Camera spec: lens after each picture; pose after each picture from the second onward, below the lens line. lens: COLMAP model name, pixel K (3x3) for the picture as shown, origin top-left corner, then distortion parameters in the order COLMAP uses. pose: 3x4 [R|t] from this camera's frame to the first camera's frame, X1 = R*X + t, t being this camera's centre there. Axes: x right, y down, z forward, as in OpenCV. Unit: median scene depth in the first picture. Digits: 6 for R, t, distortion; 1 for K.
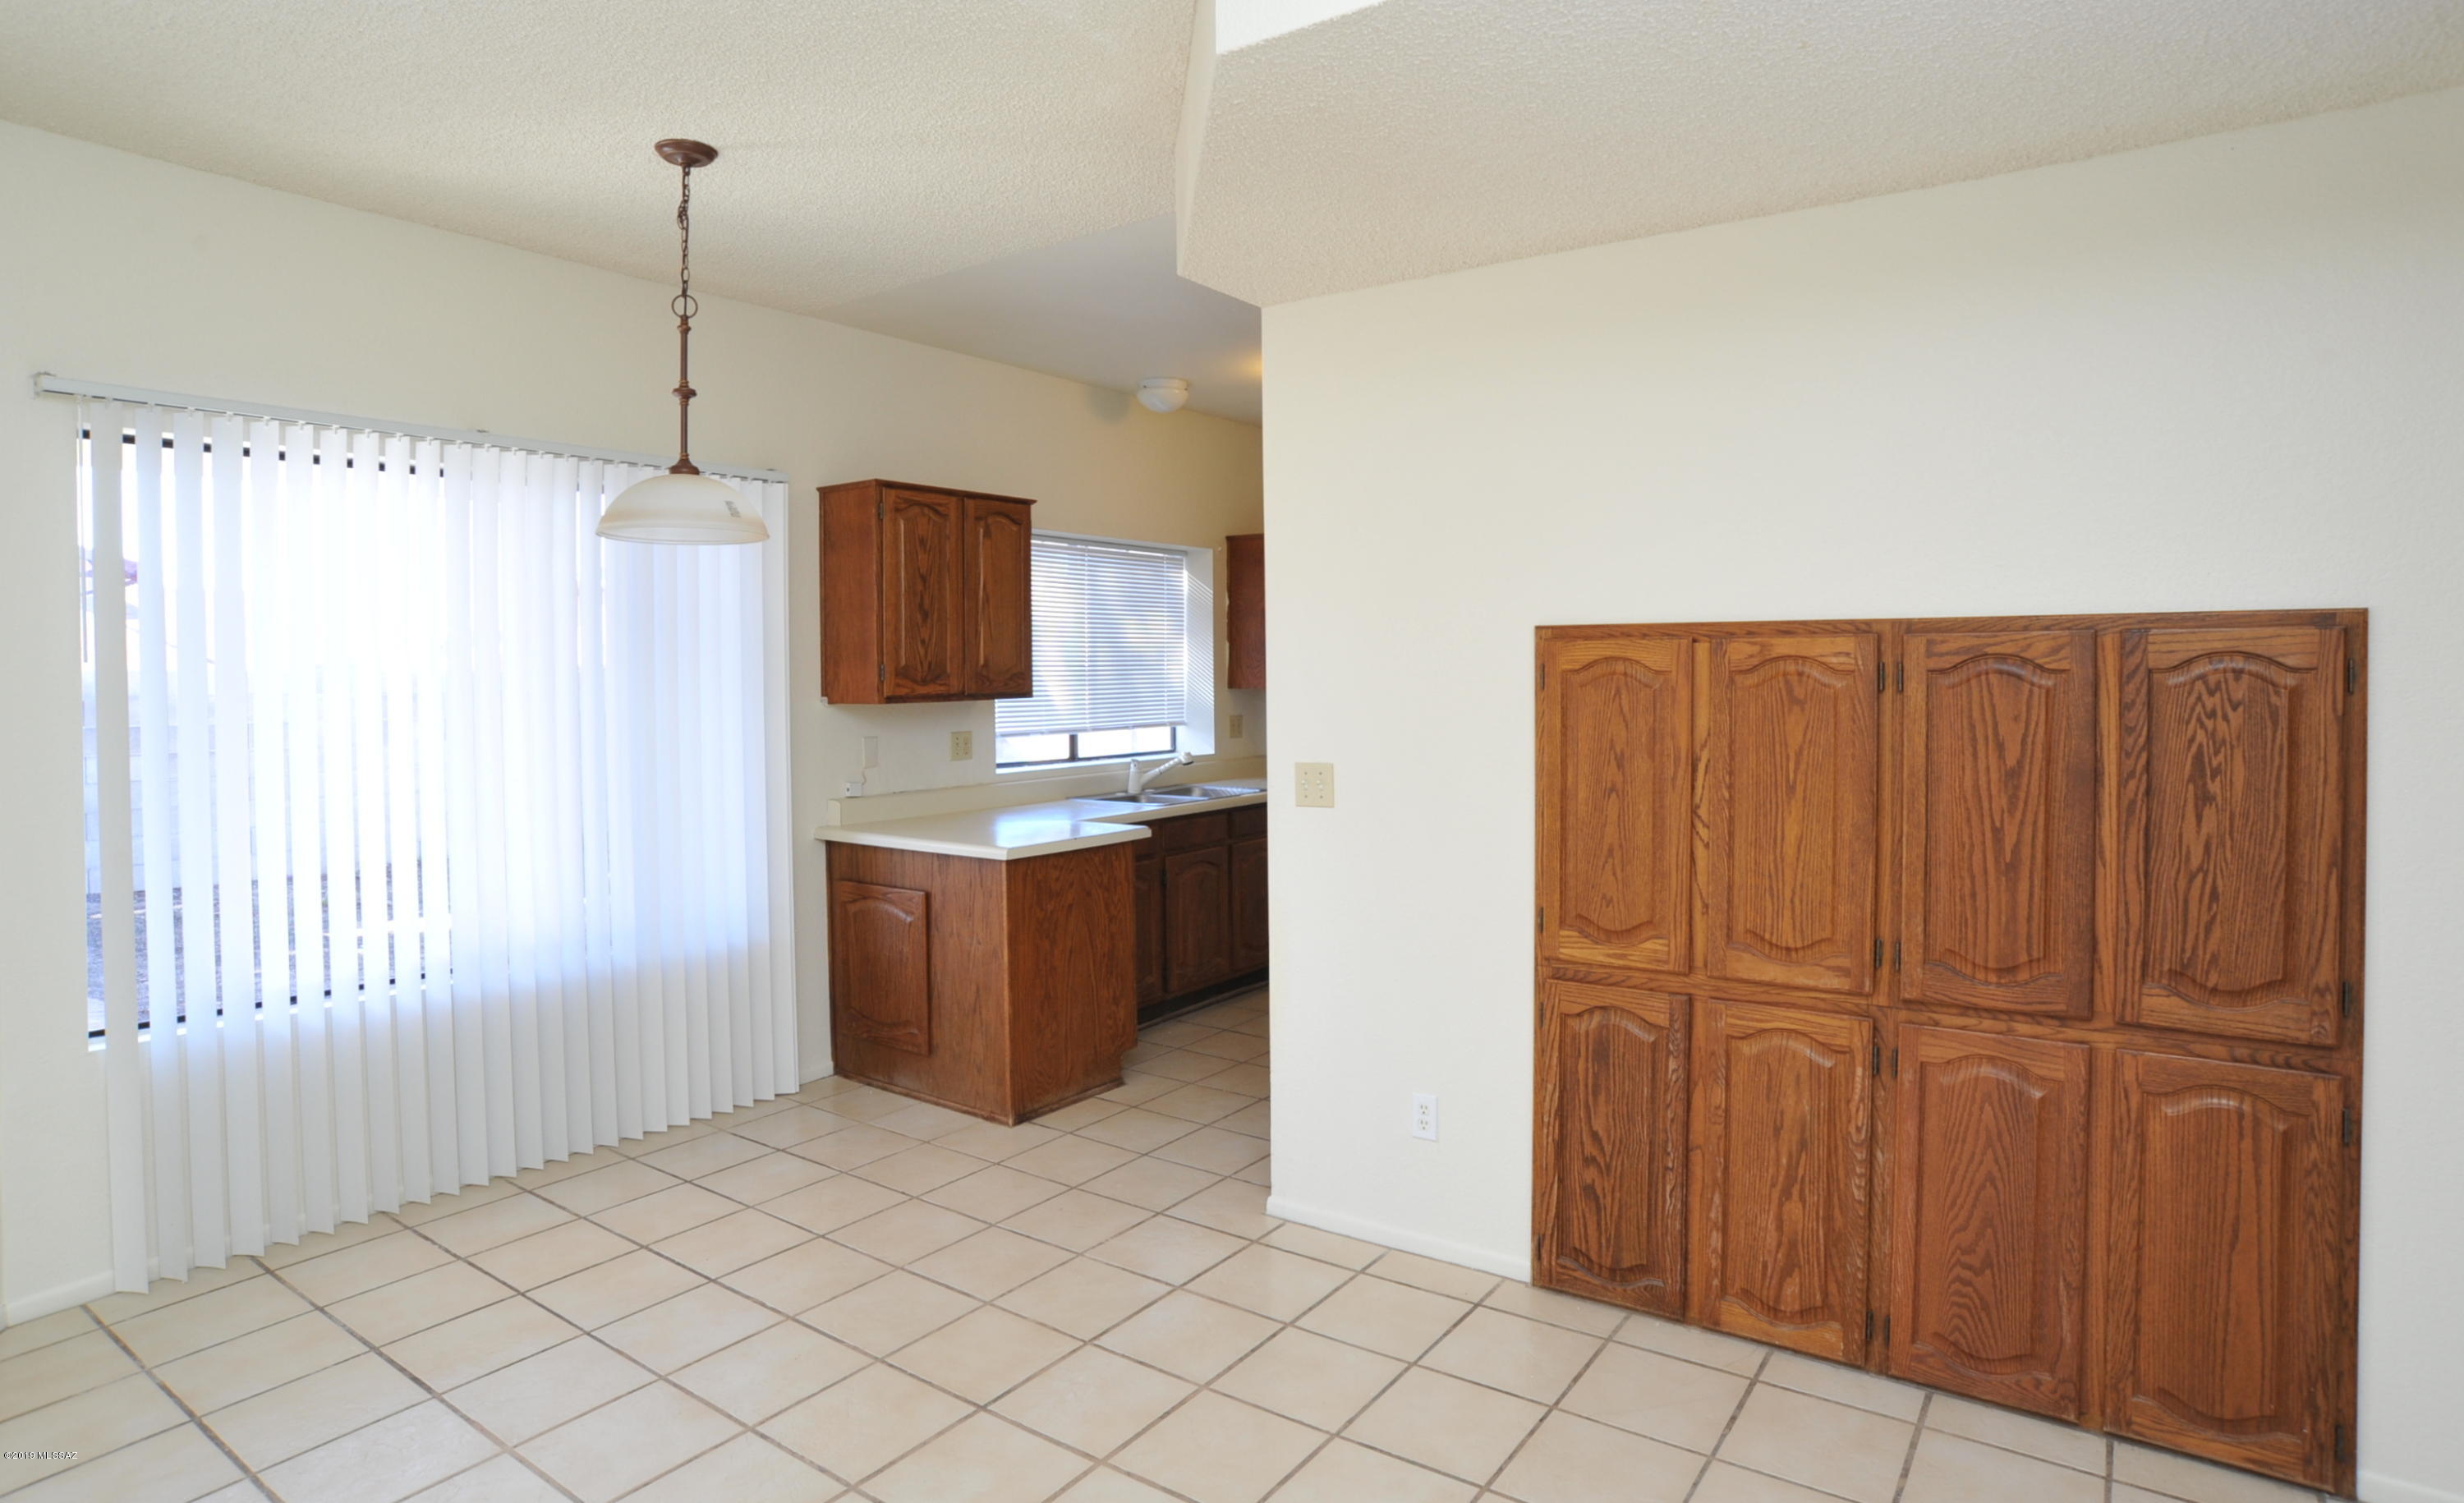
lens RADIAL K [[1307.8, 0, 1269.8], [0, 1307.8, 685.9], [0, 0, 1]] dist [-0.103605, 0.048794]
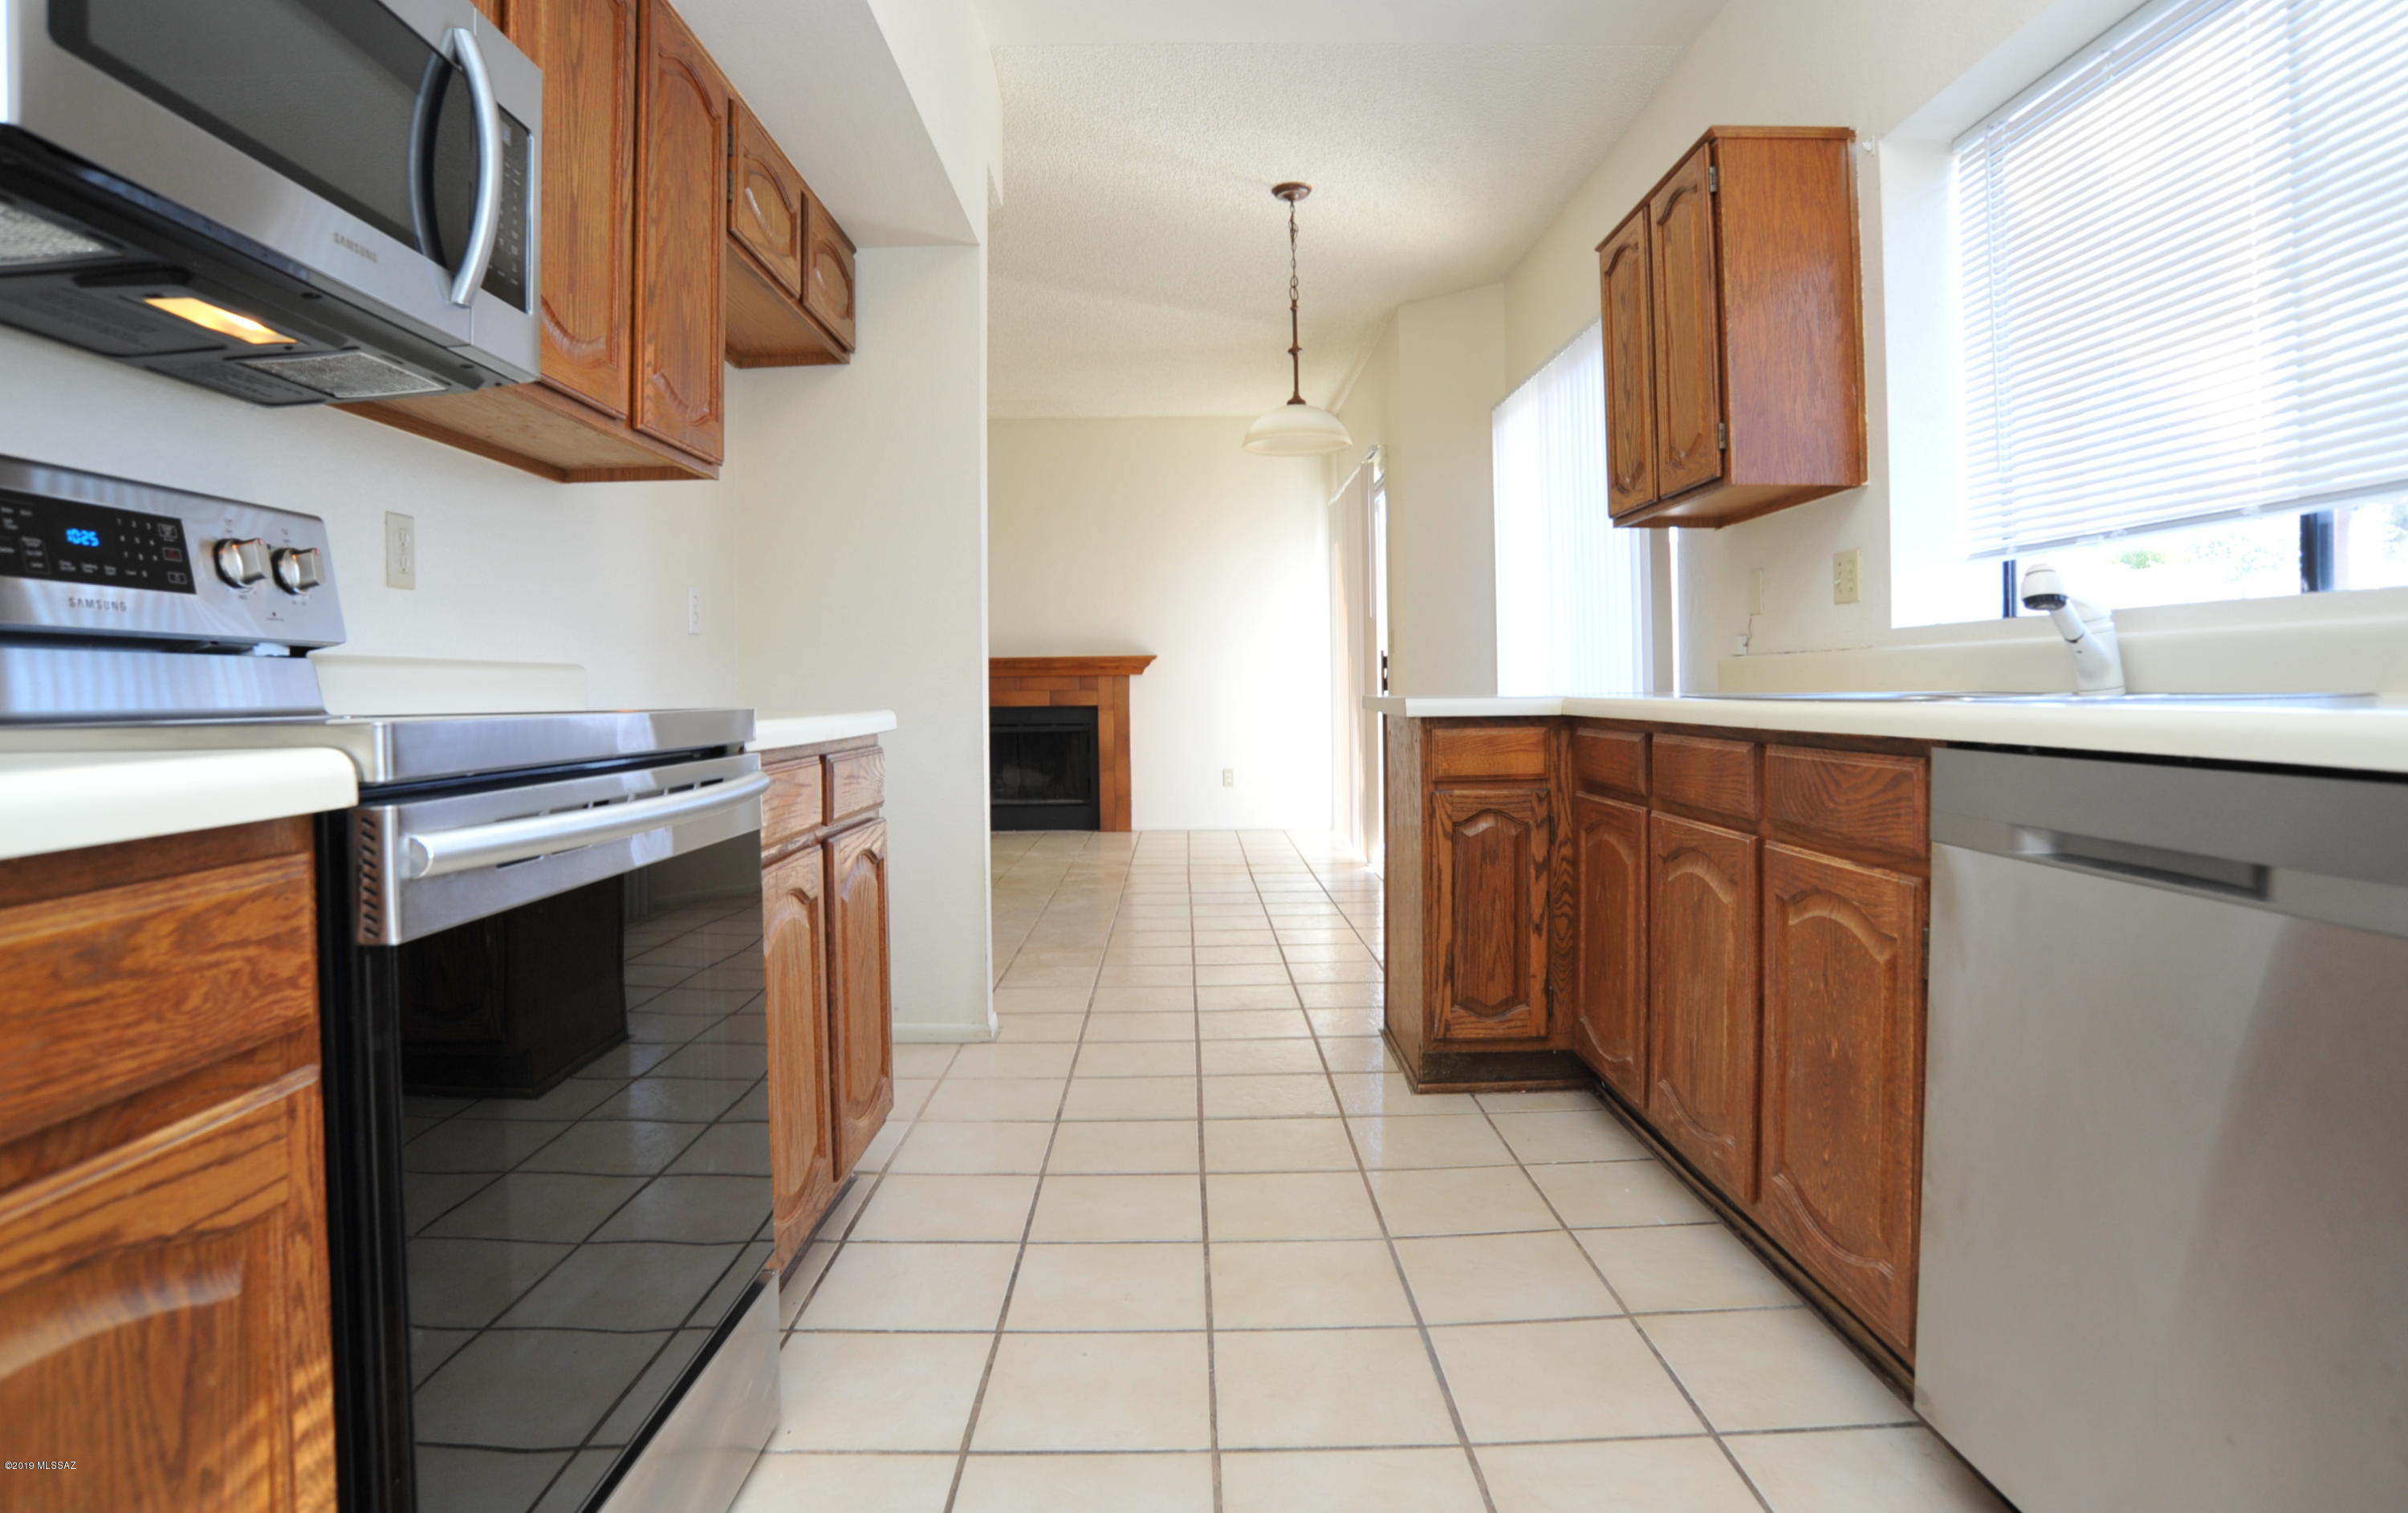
lens RADIAL K [[1304.4, 0, 1189.3], [0, 1304.4, 689.4], [0, 0, 1]] dist [-0.106533, 0.051605]
pose [[-0.820439, 0.020780, -0.571356, 0.550171], [0.014005, 0.999770, 0.016250, 0.147829], [0.571562, 0.005330, -0.820541, 2.327326]]
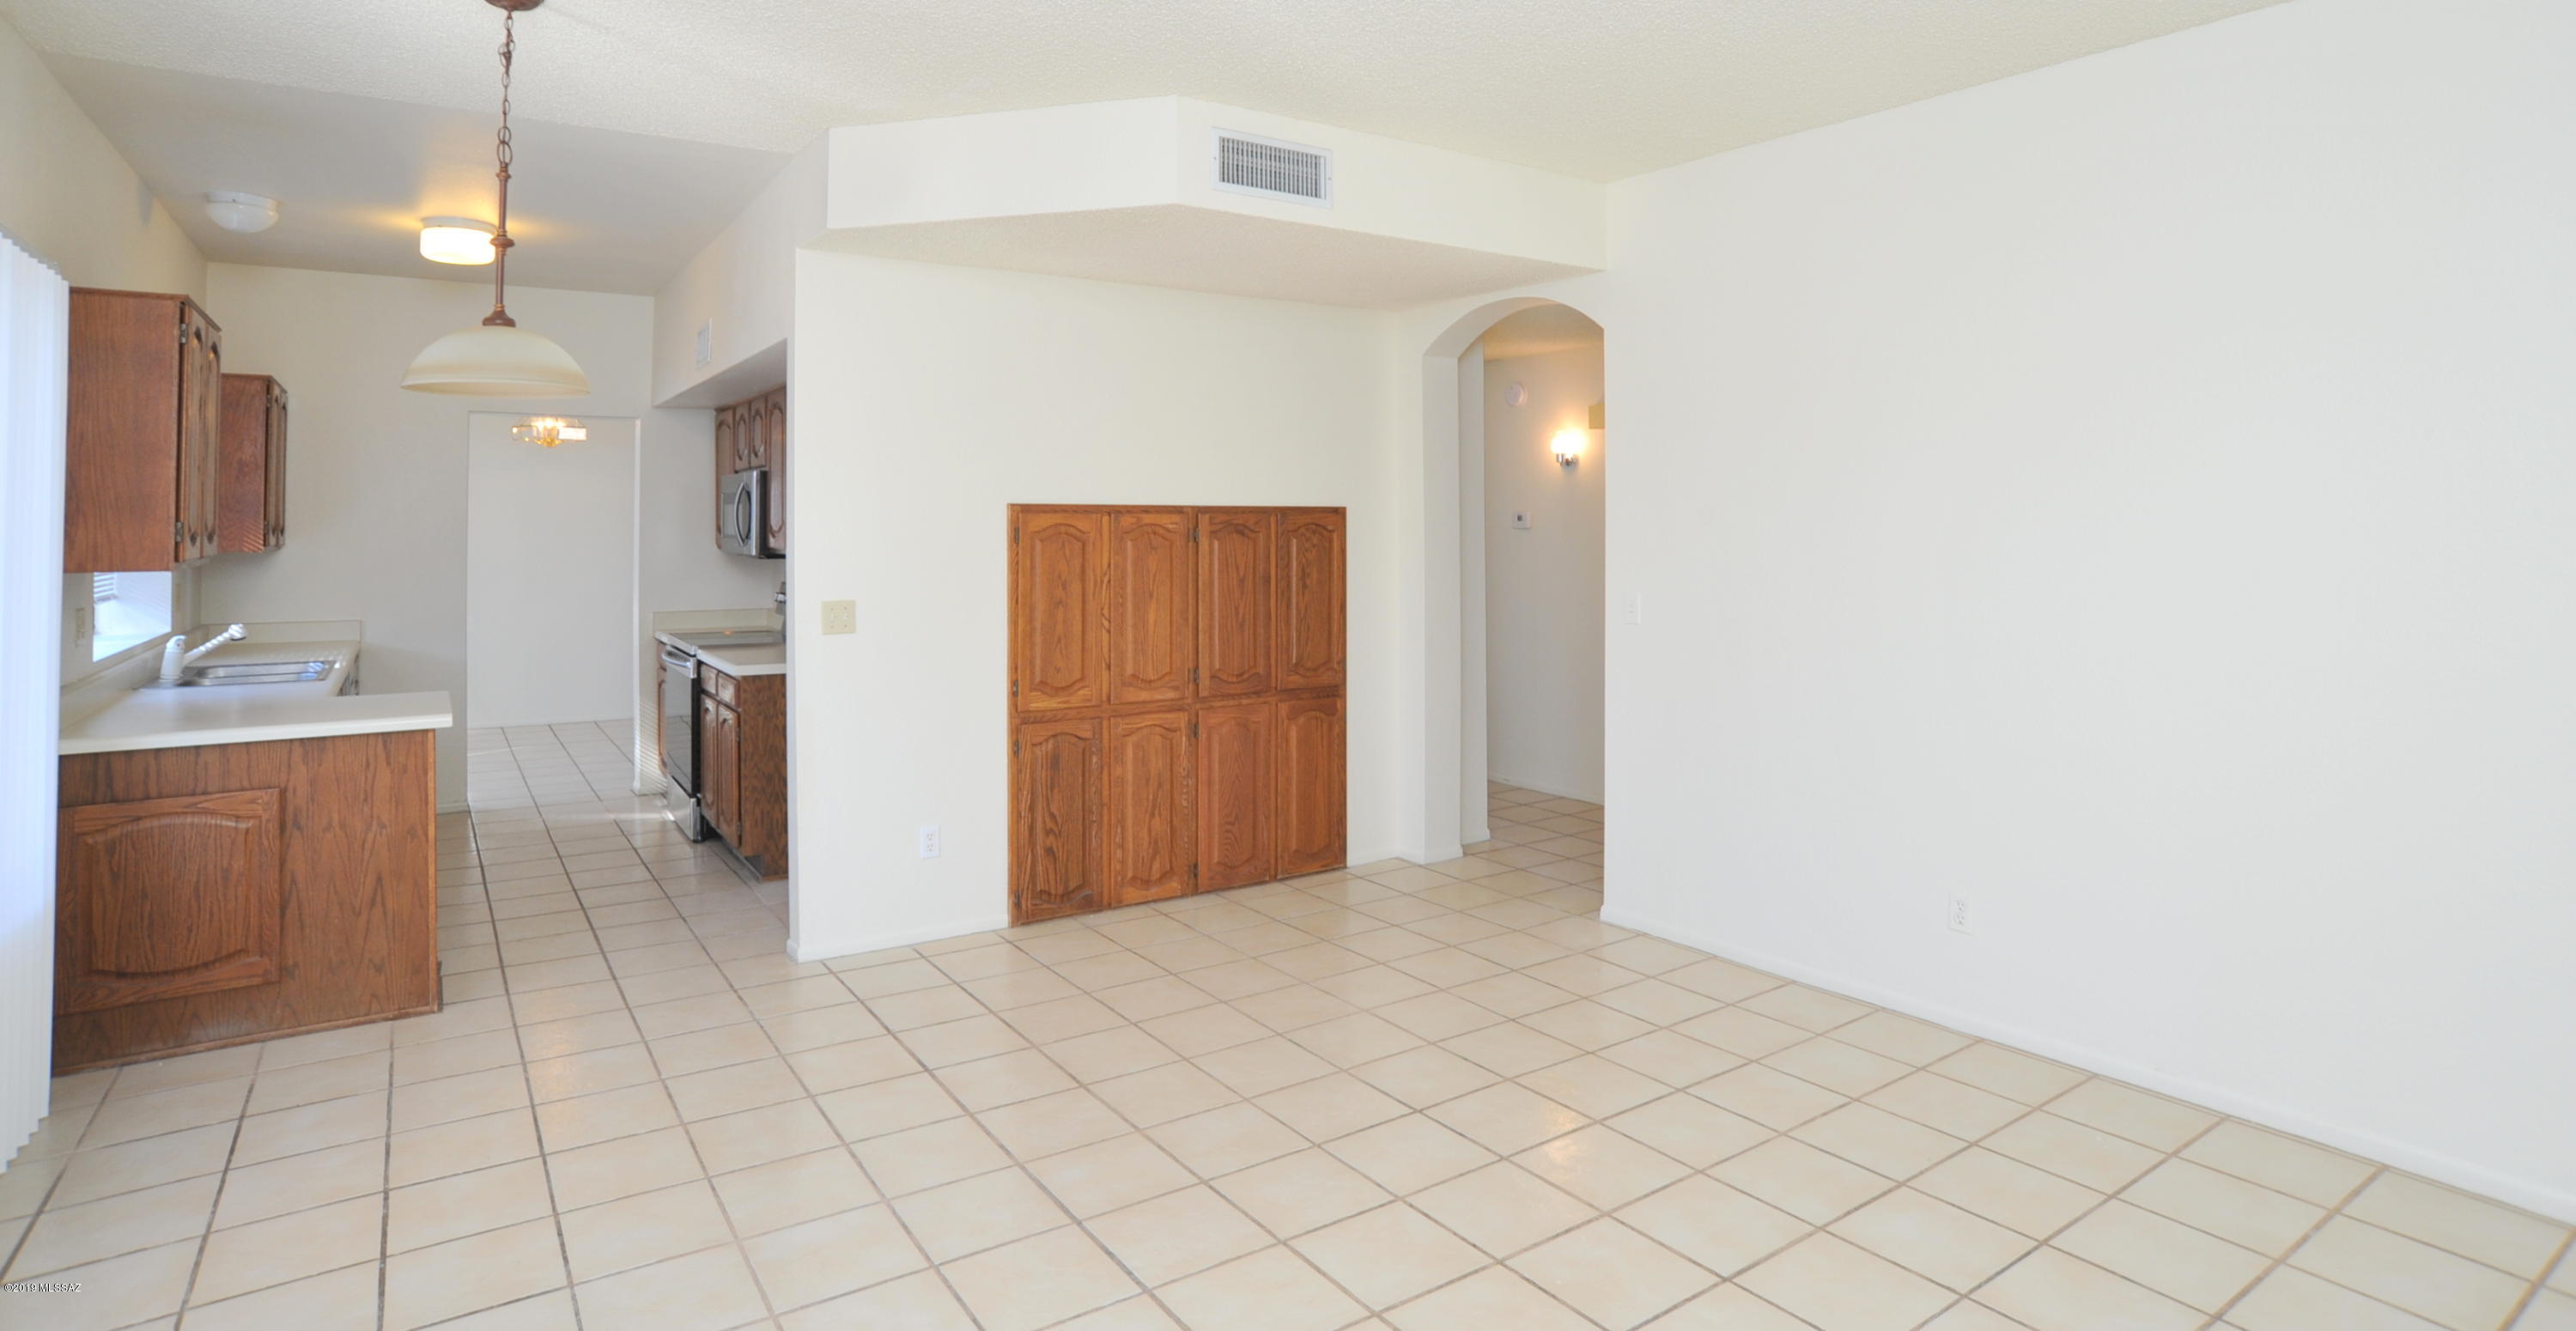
lens RADIAL K [[1327.3, 0, 1288.4], [0, 1327.3, 491.2], [0, 0, 1]] dist [-0.104429, 0.052174]
pose [[0.361451, 0.030704, 0.931885, -1.225923], [0.012196, 0.999216, -0.037652, 0.003950], [-0.932311, 0.024974, 0.360794, 0.104798]]
